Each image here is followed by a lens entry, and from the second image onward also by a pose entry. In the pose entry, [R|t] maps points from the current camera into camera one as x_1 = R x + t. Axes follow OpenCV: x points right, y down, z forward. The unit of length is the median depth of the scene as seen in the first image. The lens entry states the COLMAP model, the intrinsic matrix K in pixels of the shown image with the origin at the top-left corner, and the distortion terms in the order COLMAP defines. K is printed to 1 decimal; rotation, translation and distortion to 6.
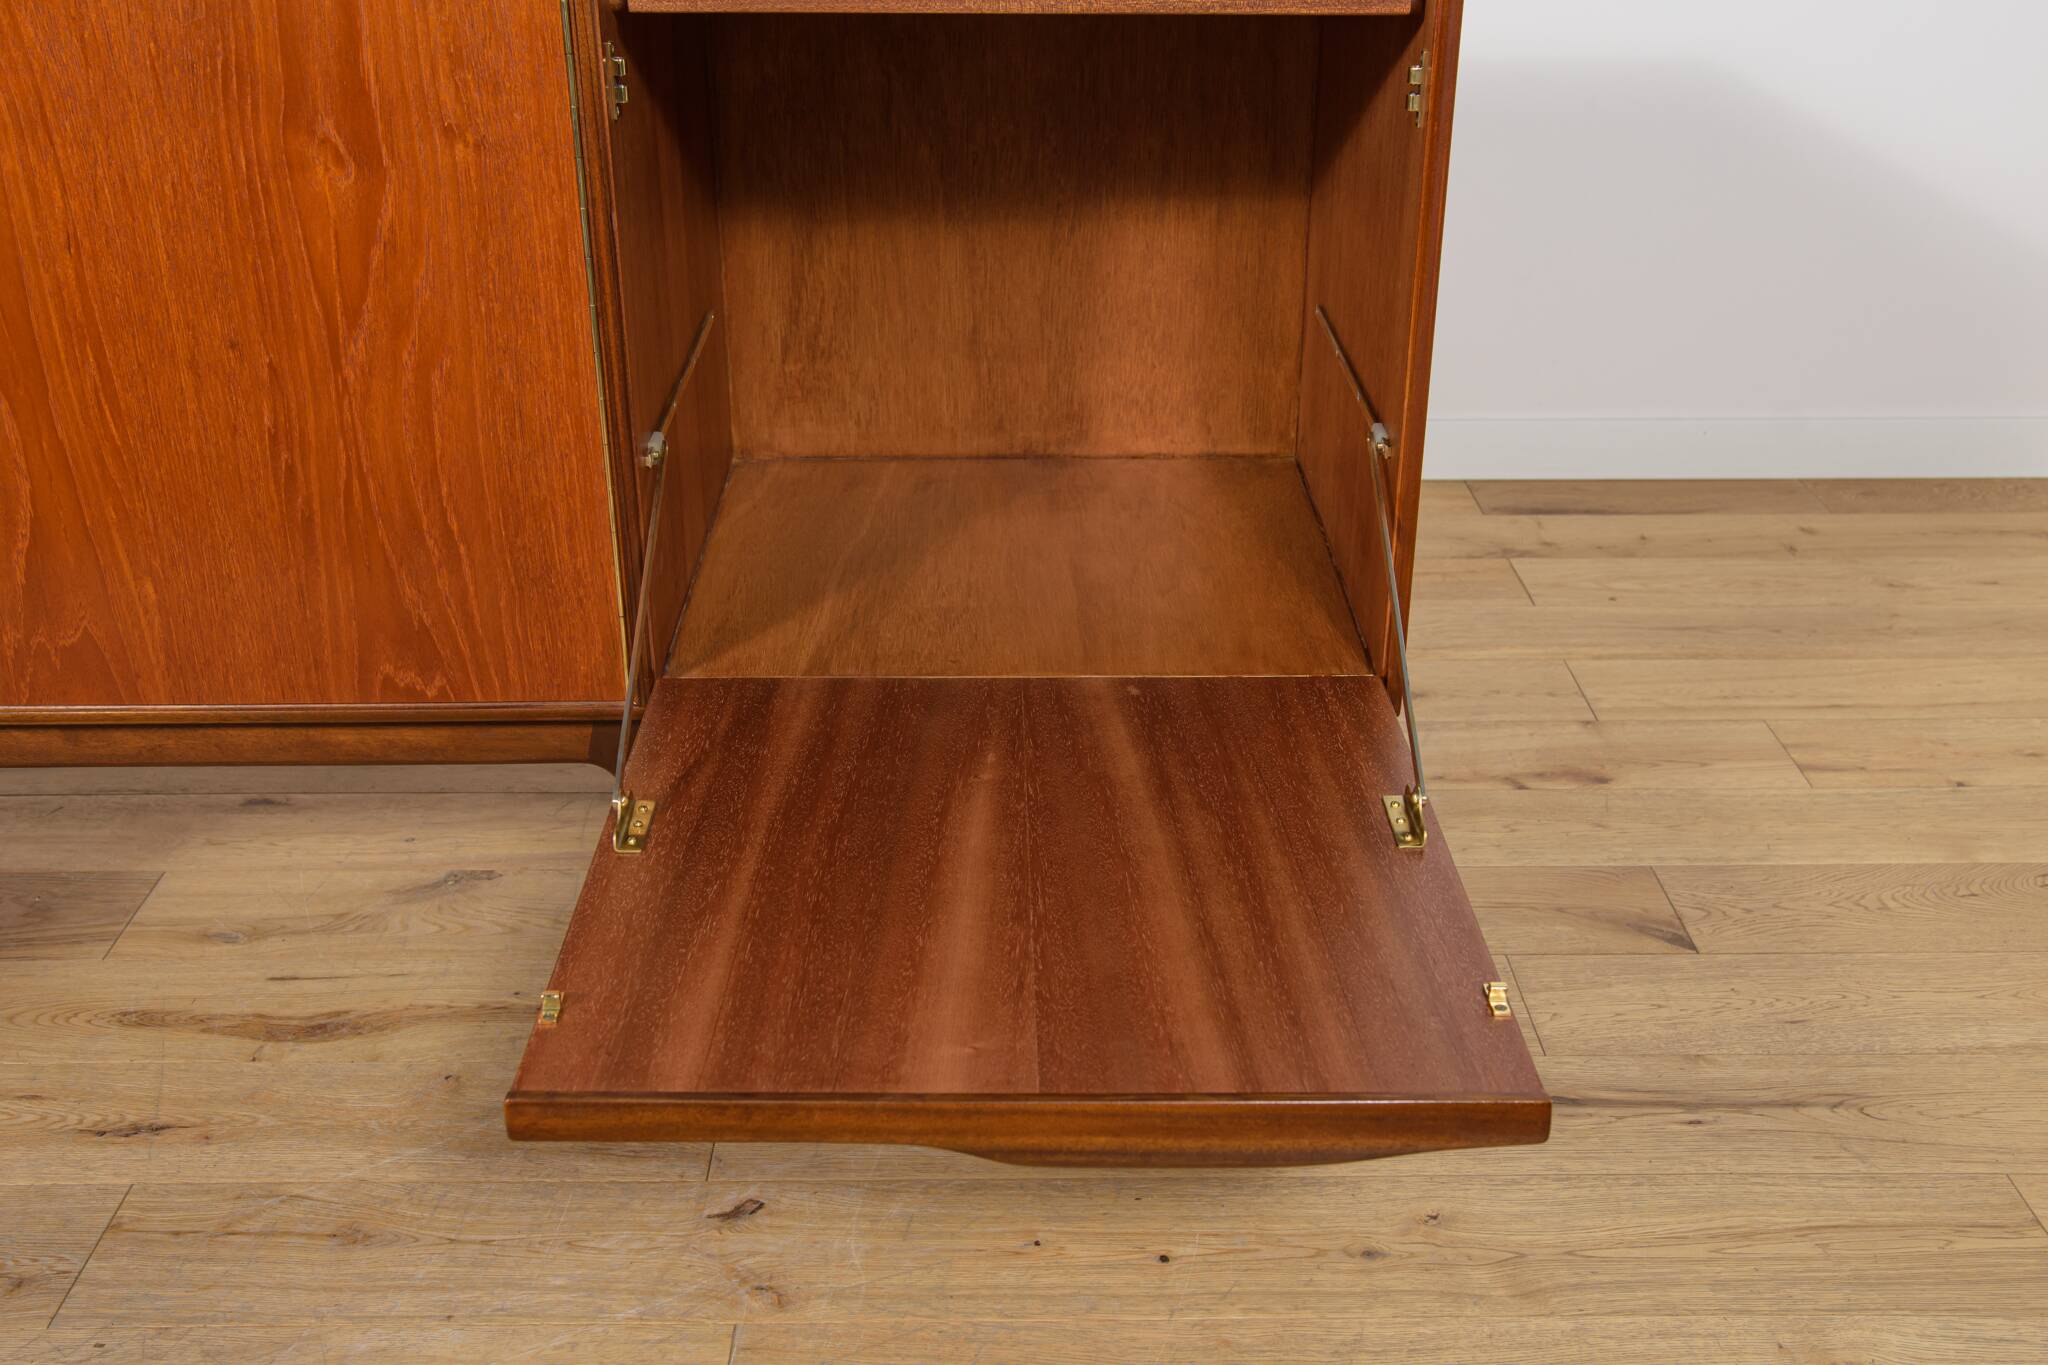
lens RADIAL K [[2189.7, 0, 1086.4], [0, 2189.7, 752.0], [0, 0, 1]] dist [0.013904, 0.000000]
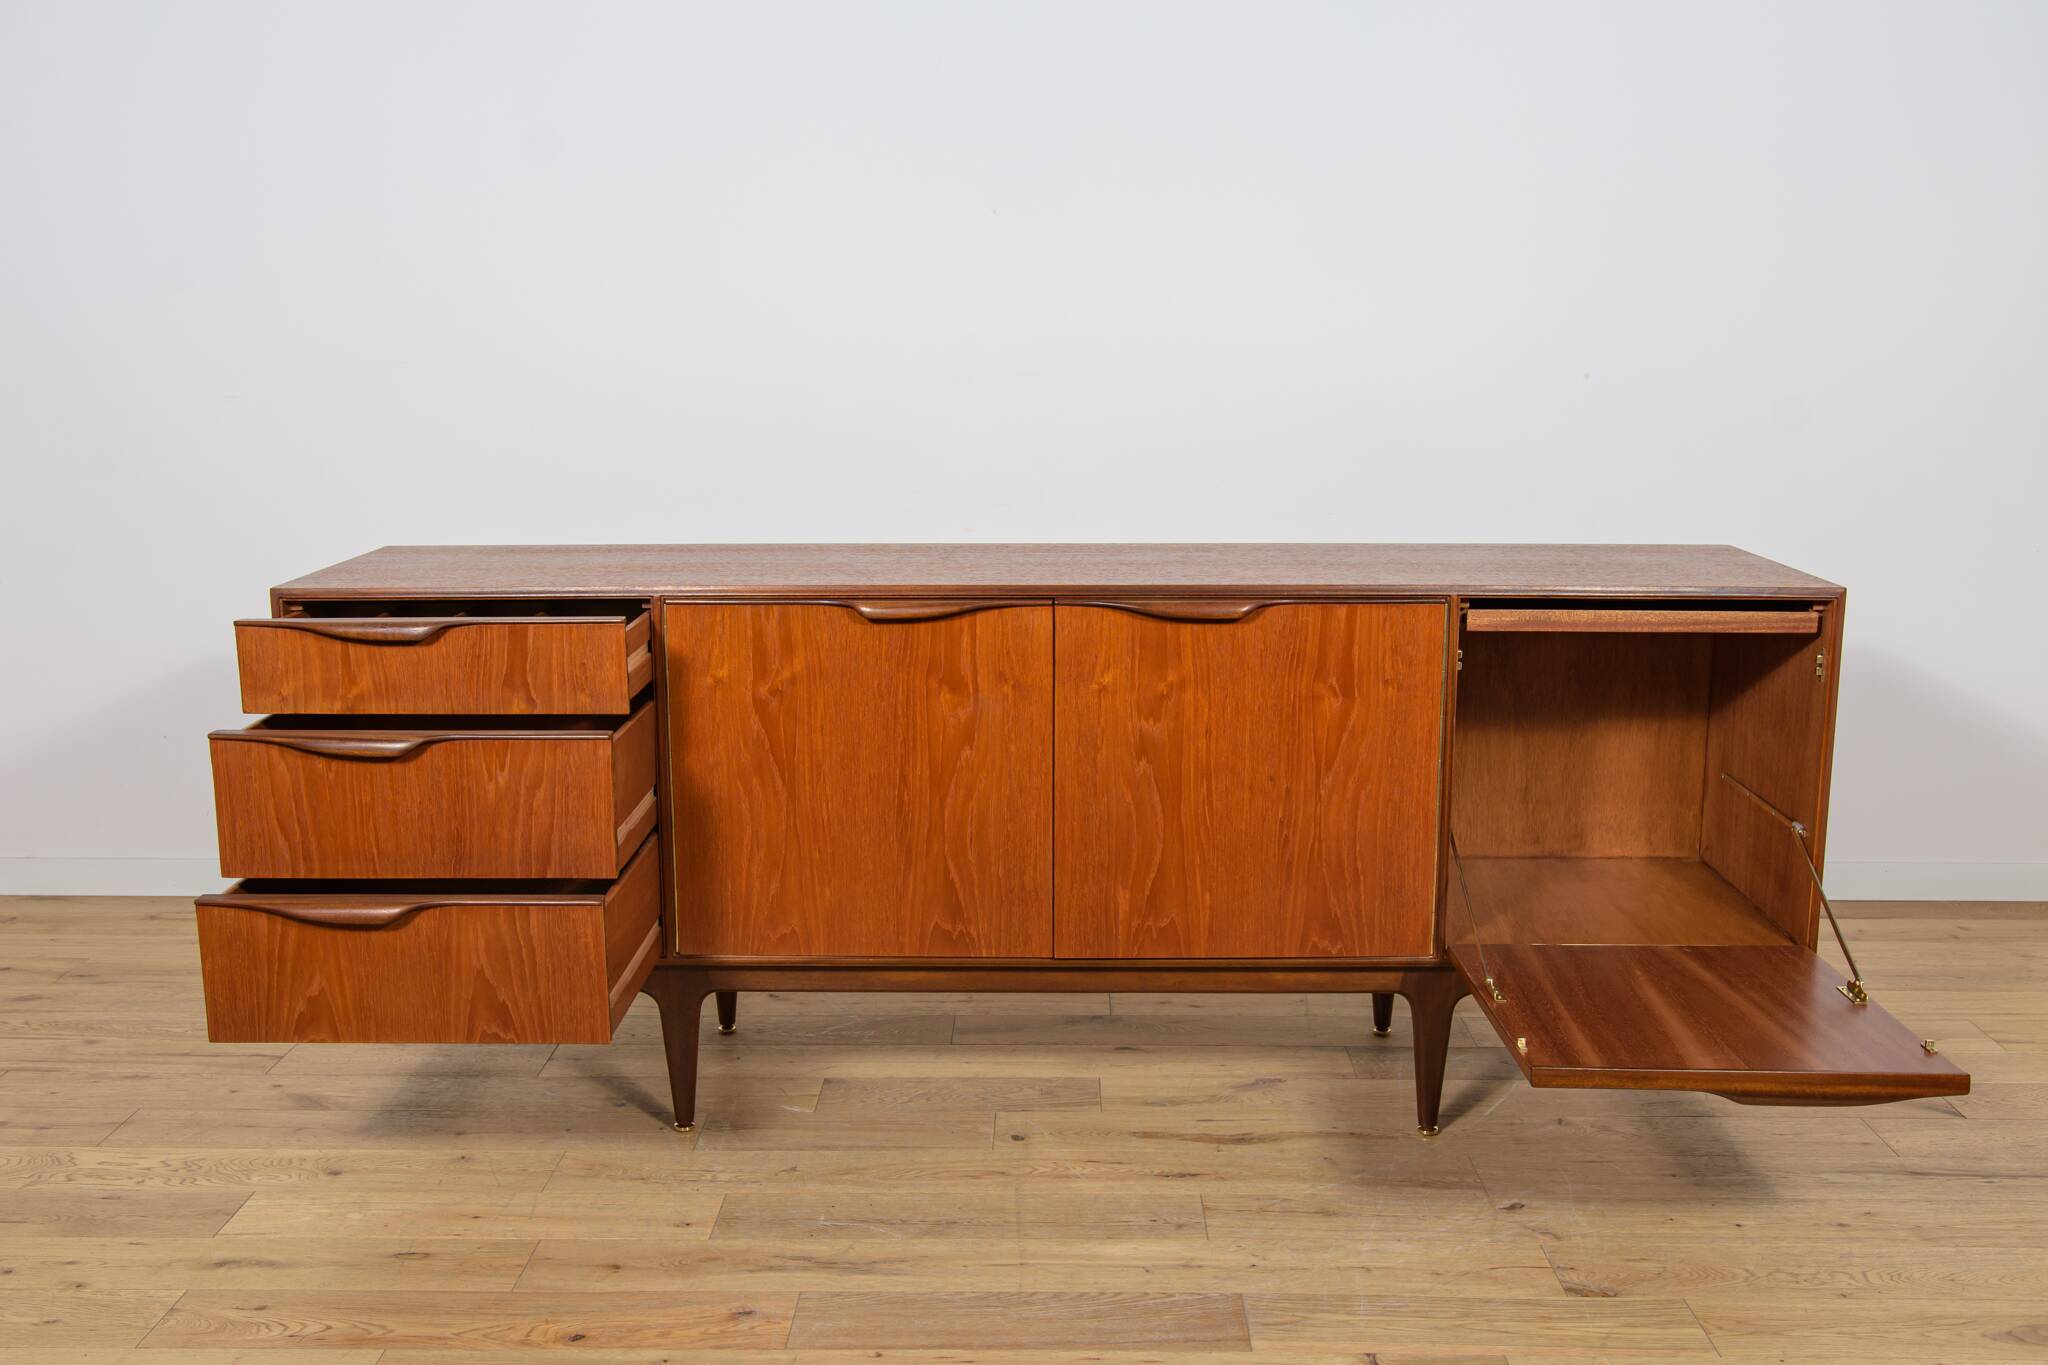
lens RADIAL K [[2189.7, 0, 1031.1], [0, 2189.7, 732.2], [0, 0, 1]] dist [0.013904, 0.000000]
pose [[0.999851, 0.001545, -0.017197, -0.551579], [-0.005913, 0.966403, -0.256963, 0.301408], [0.016222, 0.257027, 0.966268, -1.012848]]
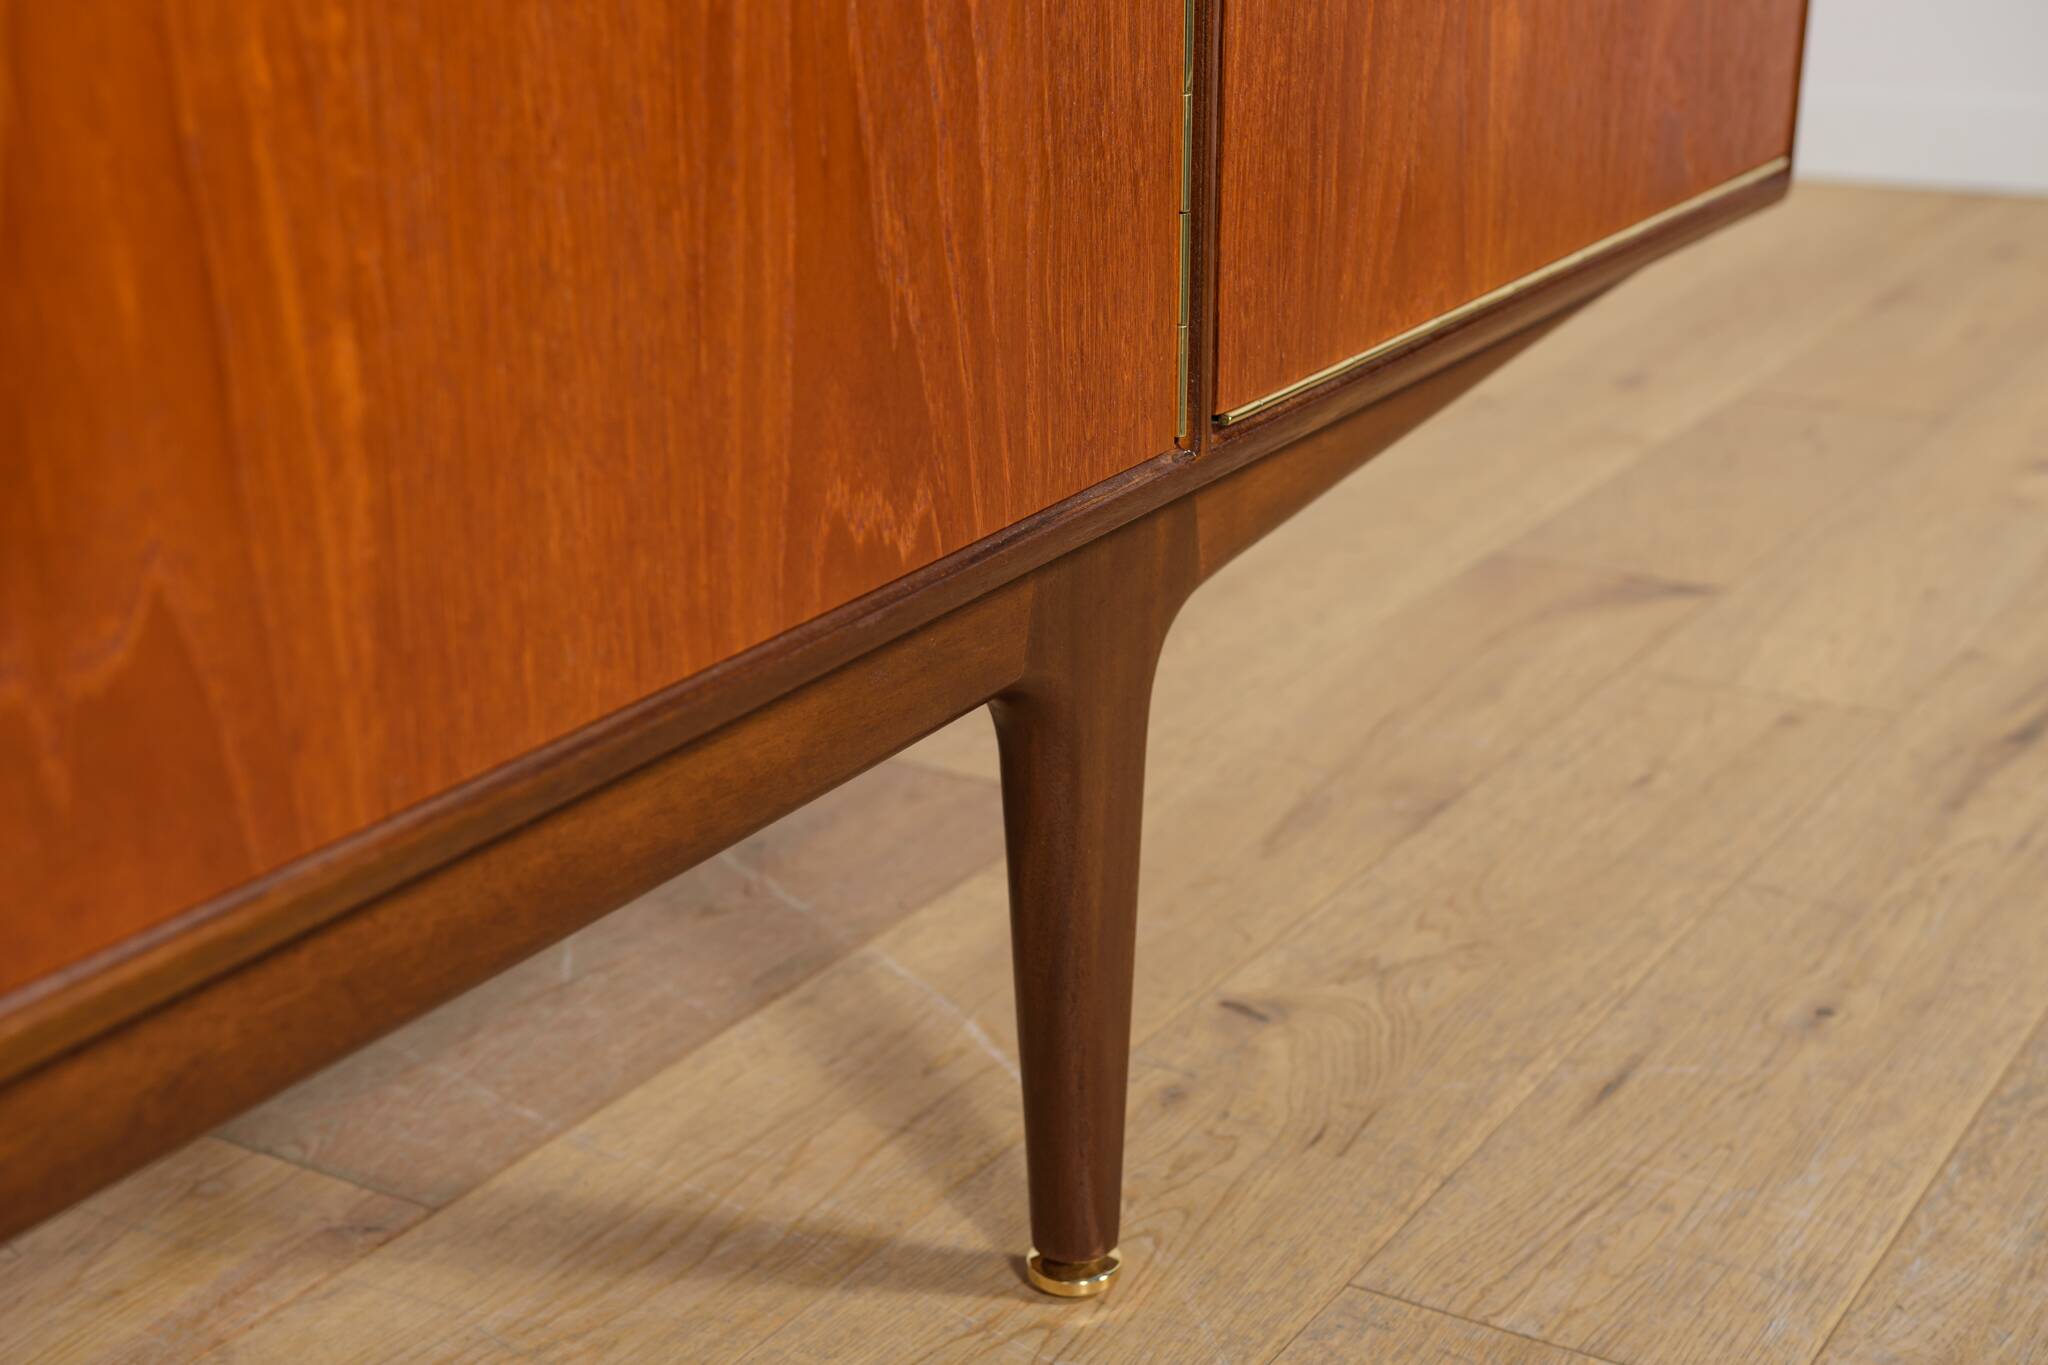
lens RADIAL K [[2894.2, 0, 1021.4], [0, 2894.2, 673.0], [0, 0, 1]] dist [0.049533, 0.000000]
pose [[0.530581, -0.284595, 0.798429, -0.666718], [0.403786, 0.913068, 0.057129, -0.027744], [-0.745279, 0.292083, 0.599372, 0.733775]]
